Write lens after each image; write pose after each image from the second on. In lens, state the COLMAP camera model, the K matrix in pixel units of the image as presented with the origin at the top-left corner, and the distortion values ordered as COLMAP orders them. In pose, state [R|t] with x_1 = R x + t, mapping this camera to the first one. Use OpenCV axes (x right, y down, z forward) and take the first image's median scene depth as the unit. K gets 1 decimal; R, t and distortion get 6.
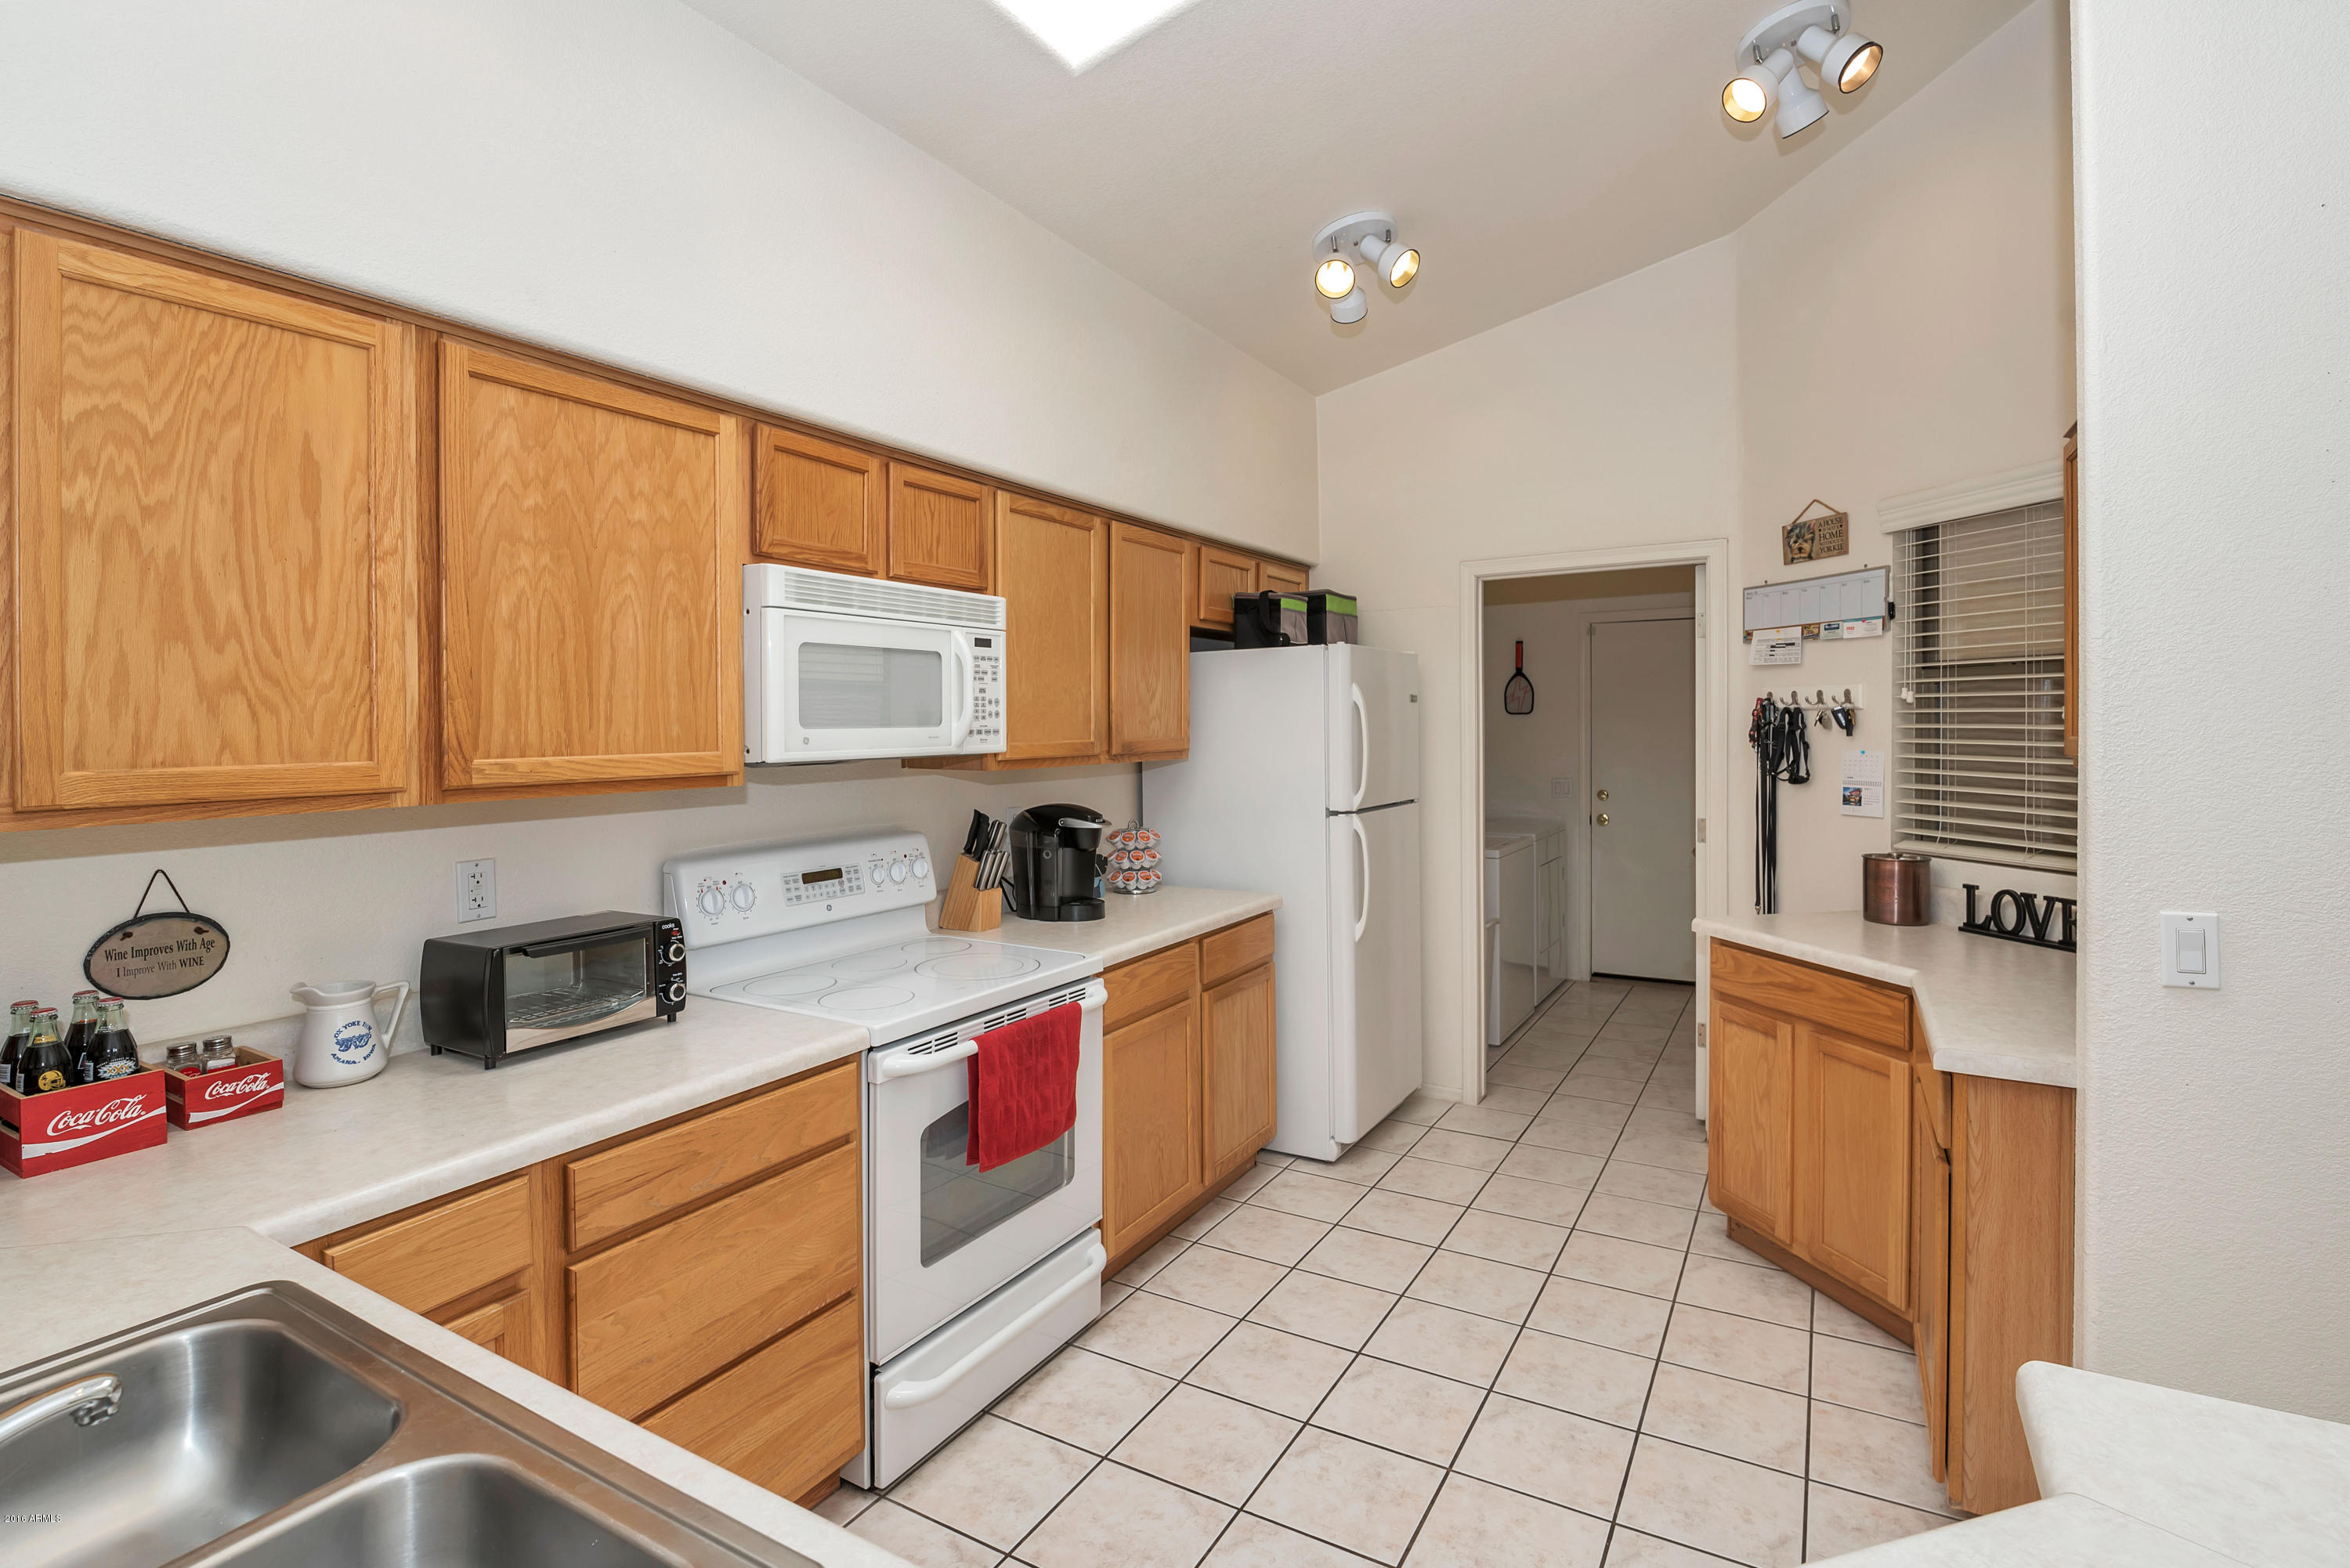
lens RADIAL K [[1116.9, 0, 1180.1], [0, 1116.9, 772.2], [0, 0, 1]] dist [-0.000882, -0.000090]
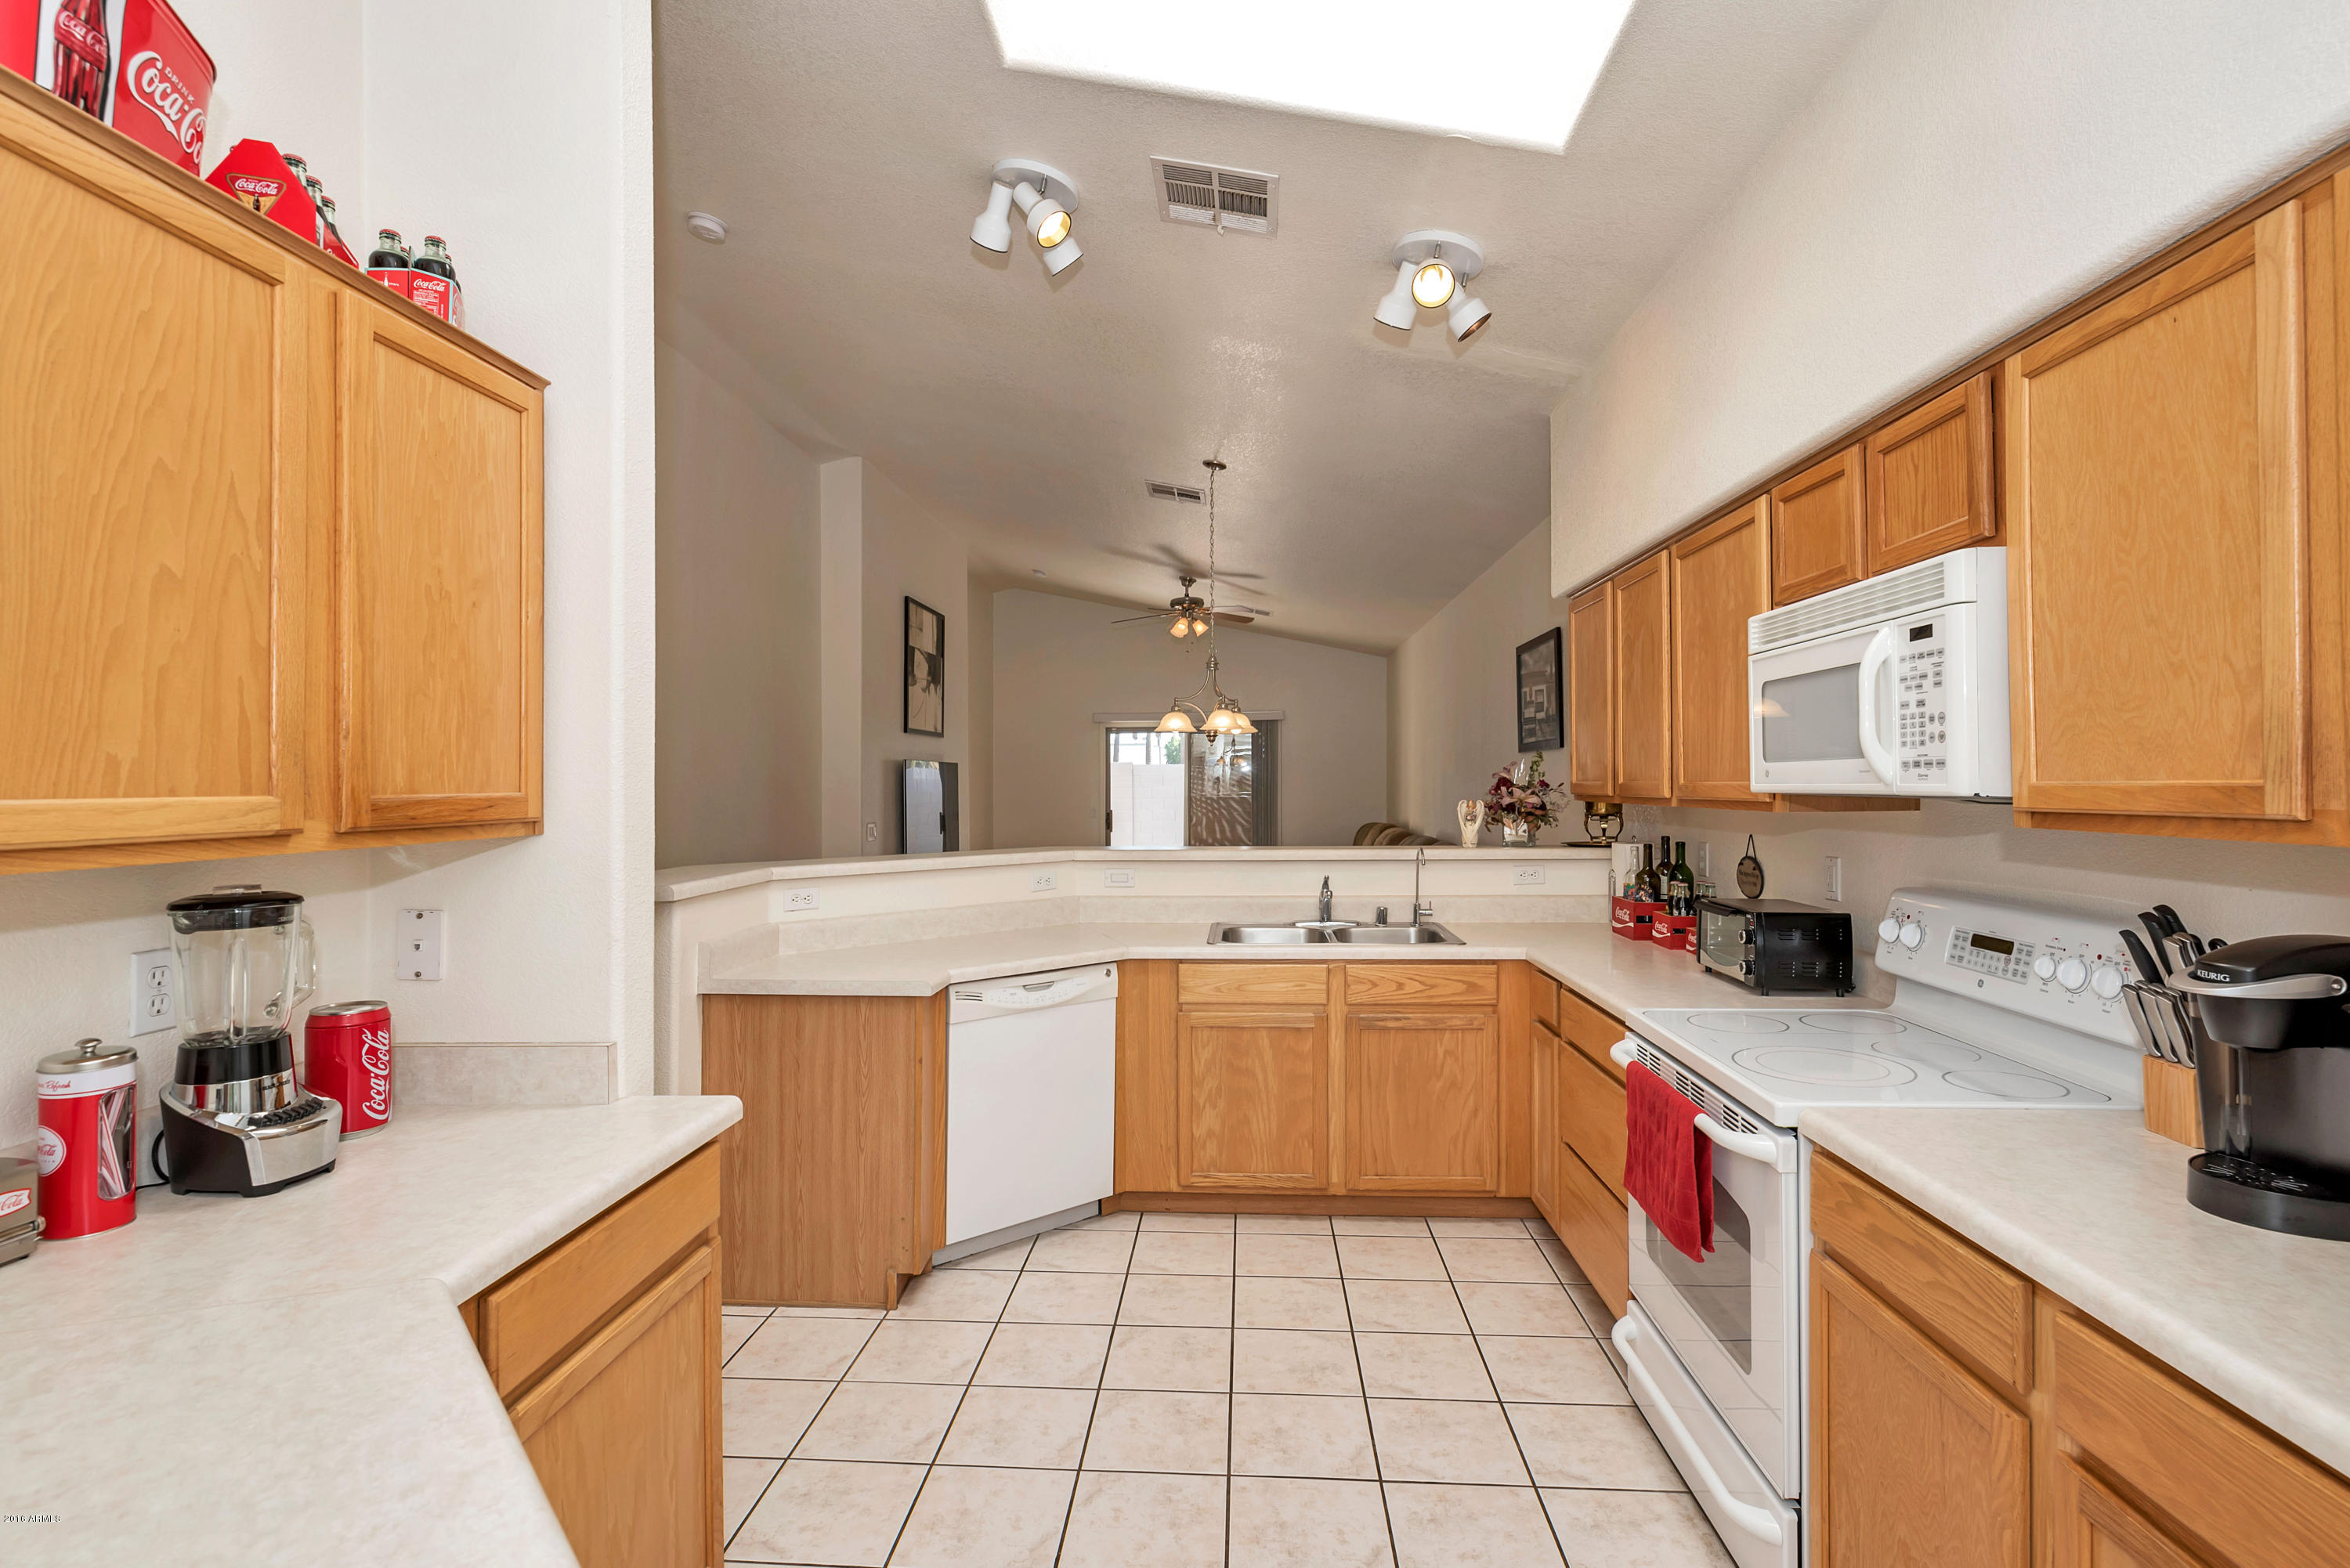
lens RADIAL K [[1116.9, 0, 1176.9], [0, 1116.9, 773.5], [0, 0, 1]] dist [-0.000882, -0.000090]
pose [[-0.892342, 0.017479, -0.451021, 0.513408], [0.002726, 0.999440, 0.033340, -0.051998], [0.451351, 0.028522, -0.891890, 1.347597]]
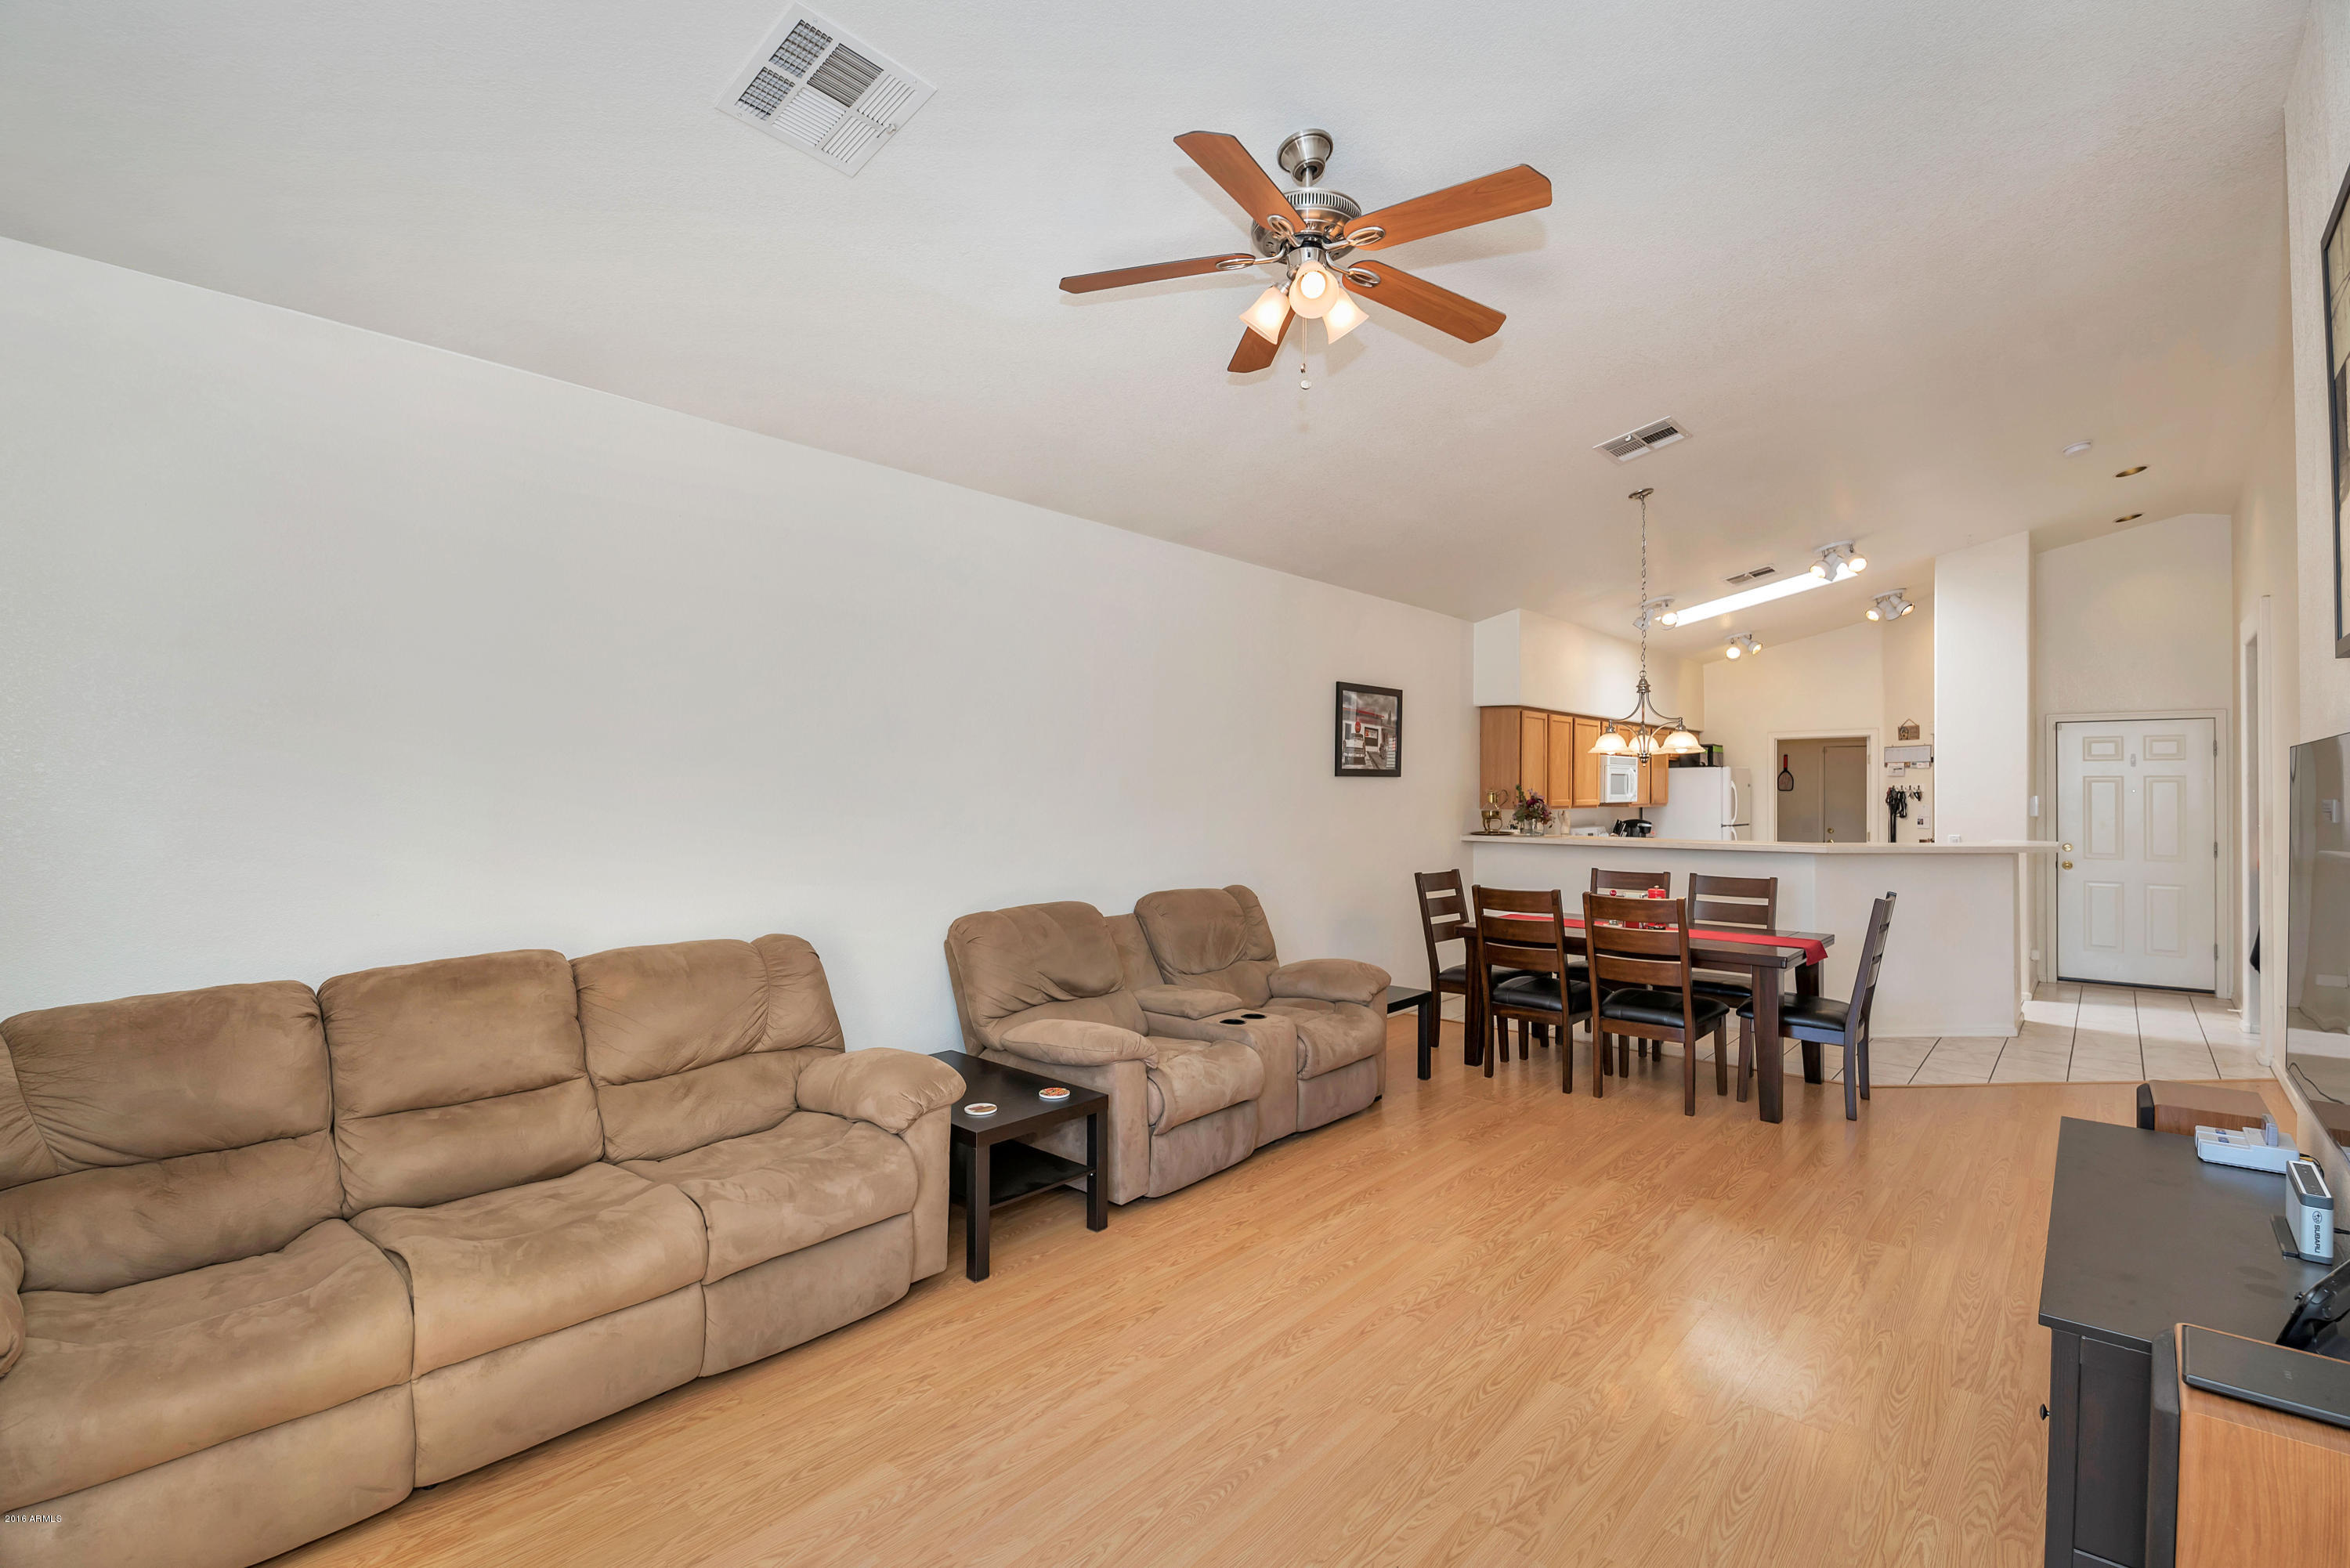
lens RADIAL K [[1075.2, 0, 1179.8], [0, 1075.2, 788.2], [0, 0, 1]] dist [-0.001080, -0.000077]
pose [[0.983003, 0.014122, -0.183047, -0.928627], [-0.021082, 0.999125, -0.036129, 0.088983], [0.182376, 0.039374, 0.982440, -2.482152]]
